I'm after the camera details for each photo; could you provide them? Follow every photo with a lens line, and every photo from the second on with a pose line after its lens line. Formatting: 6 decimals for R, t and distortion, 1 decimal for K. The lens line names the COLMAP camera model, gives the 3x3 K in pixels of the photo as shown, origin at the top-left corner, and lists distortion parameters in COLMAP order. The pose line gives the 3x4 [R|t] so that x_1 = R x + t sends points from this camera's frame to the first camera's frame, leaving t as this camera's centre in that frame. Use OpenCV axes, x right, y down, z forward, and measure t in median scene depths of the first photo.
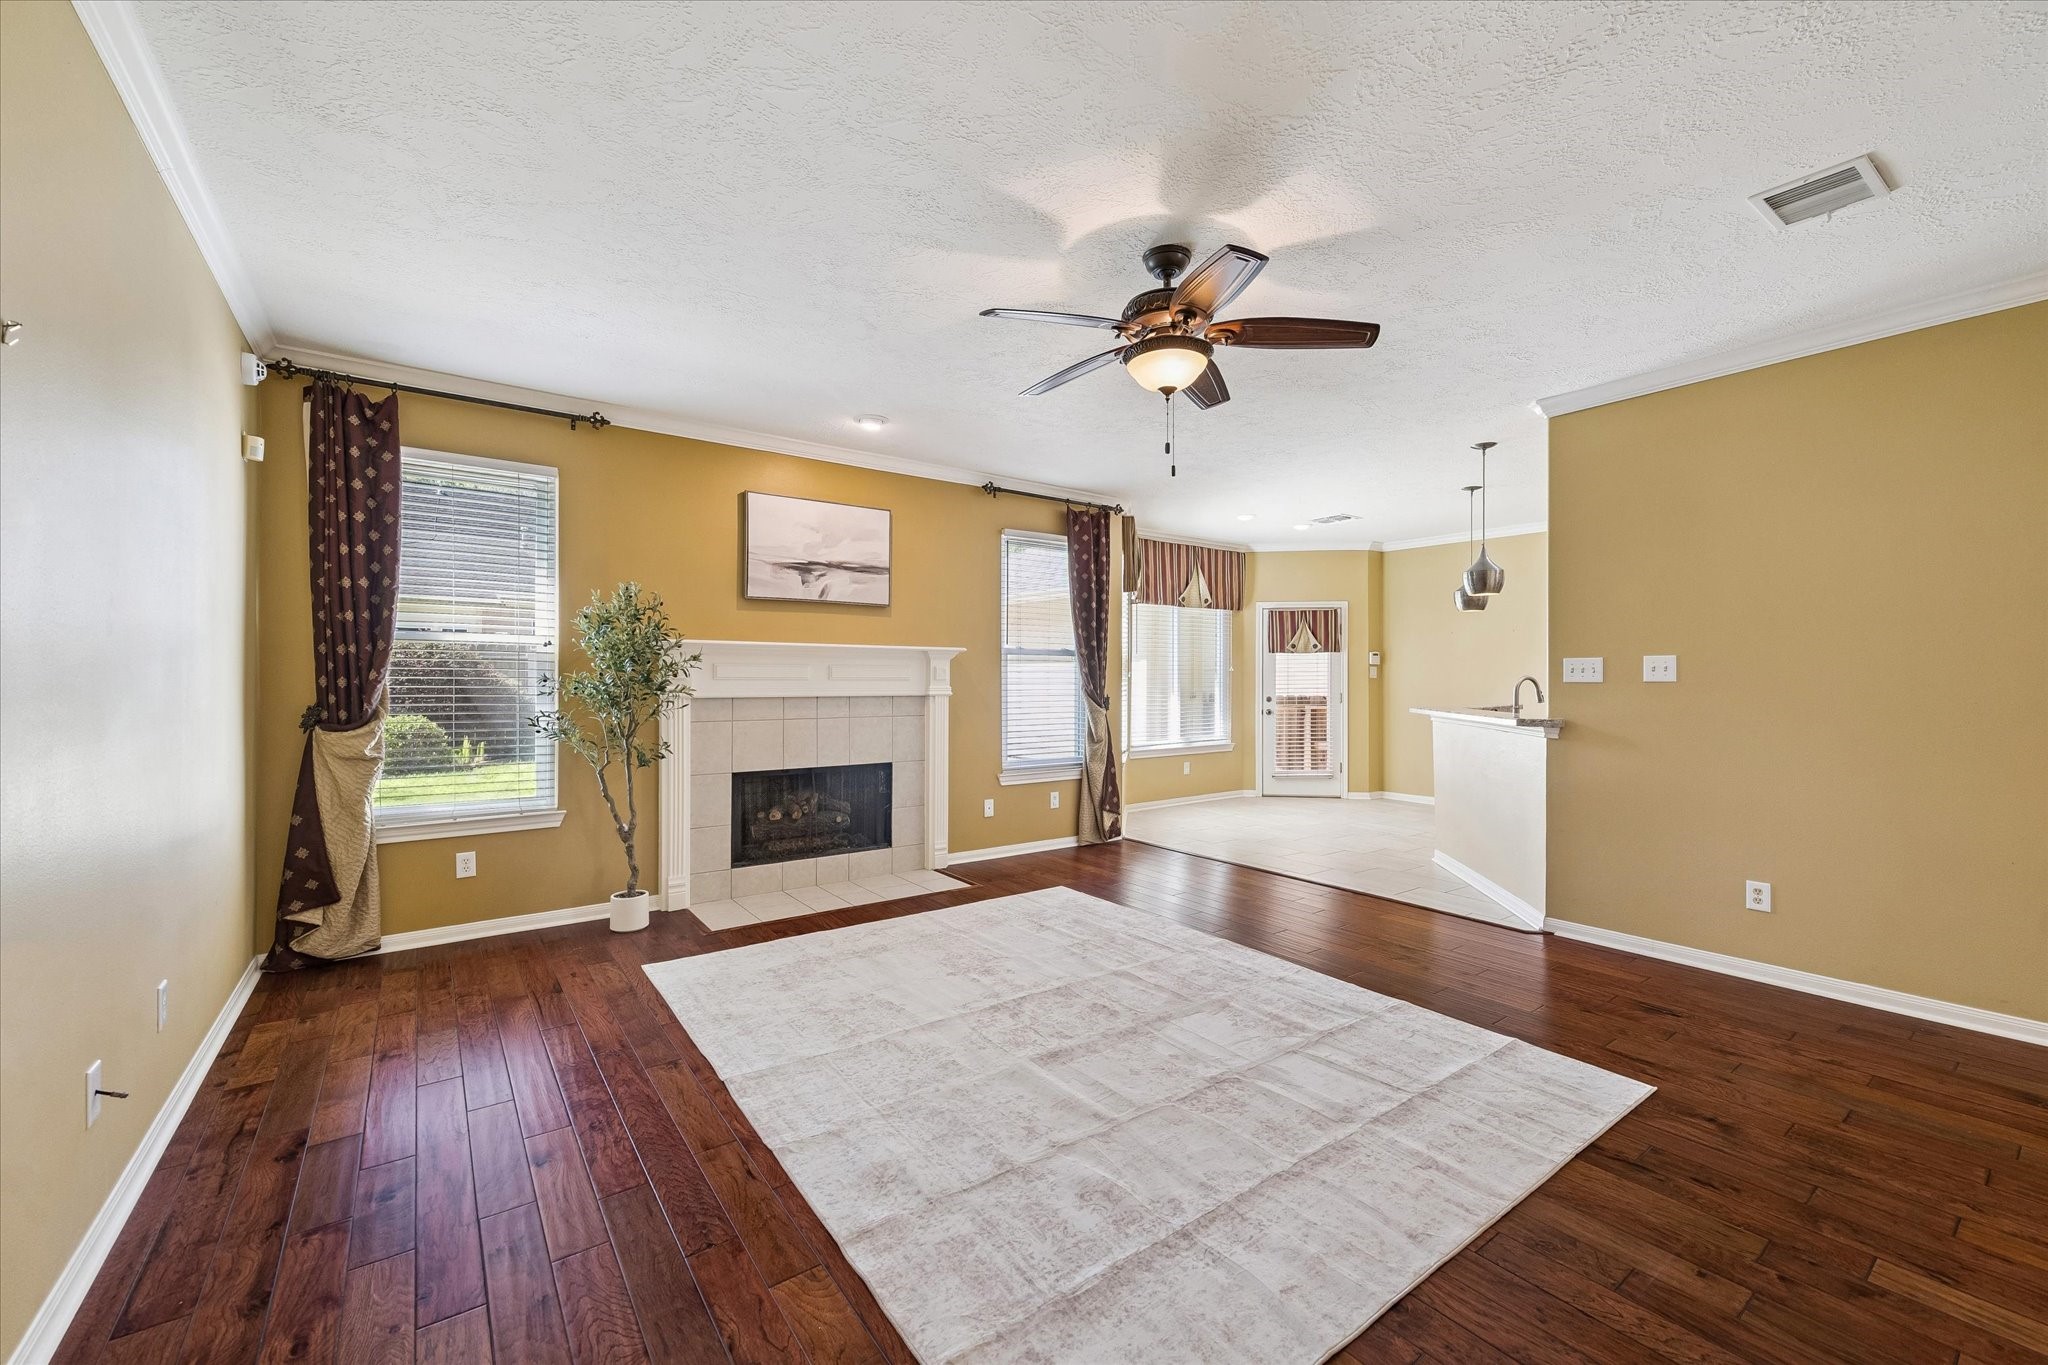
lens RADIAL K [[794.6, 0, 1010.5], [0, 794.6, 676.3], [0, 0, 1]] dist [0.000868, 0.000789]
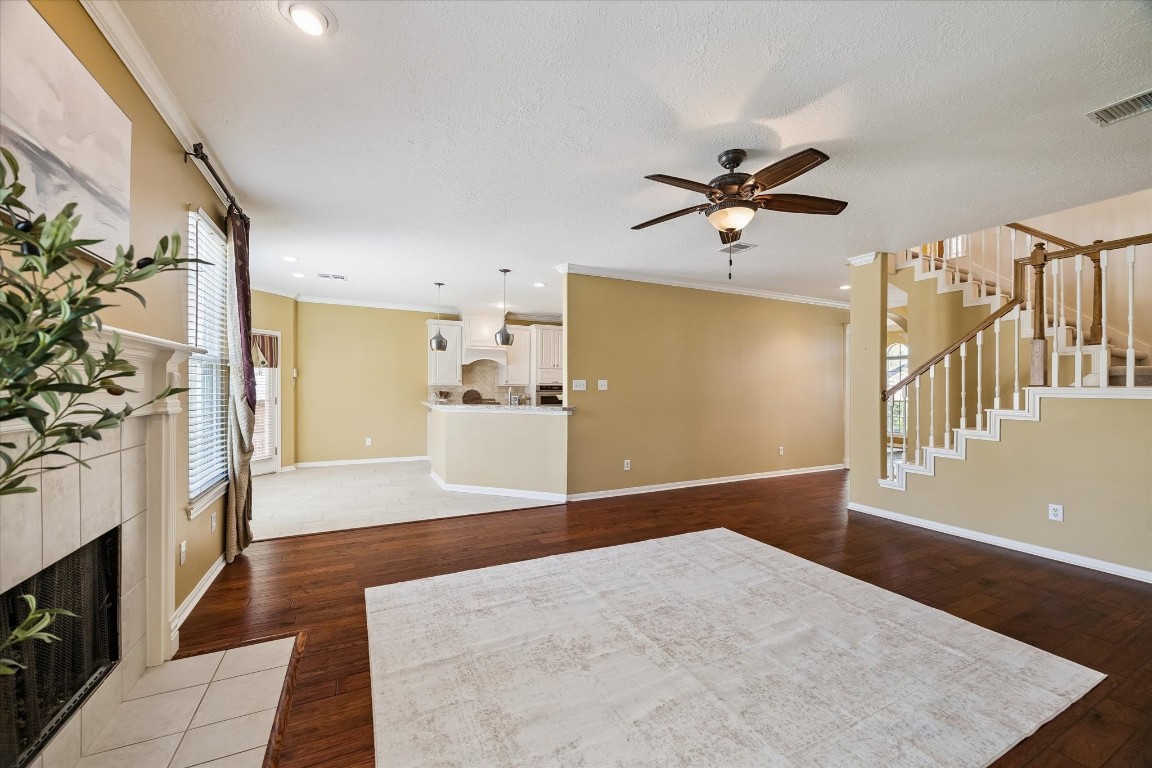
lens RADIAL K [[447.0, 0, 568.8], [0, 447.0, 390.0], [0, 0, 1]] dist [0.000868, 0.000789]
pose [[0.171273, -0.005577, 0.985208, -0.708244], [-0.008750, 0.999936, 0.007182, -0.003537], [-0.985185, -0.009850, 0.171213, 0.977896]]
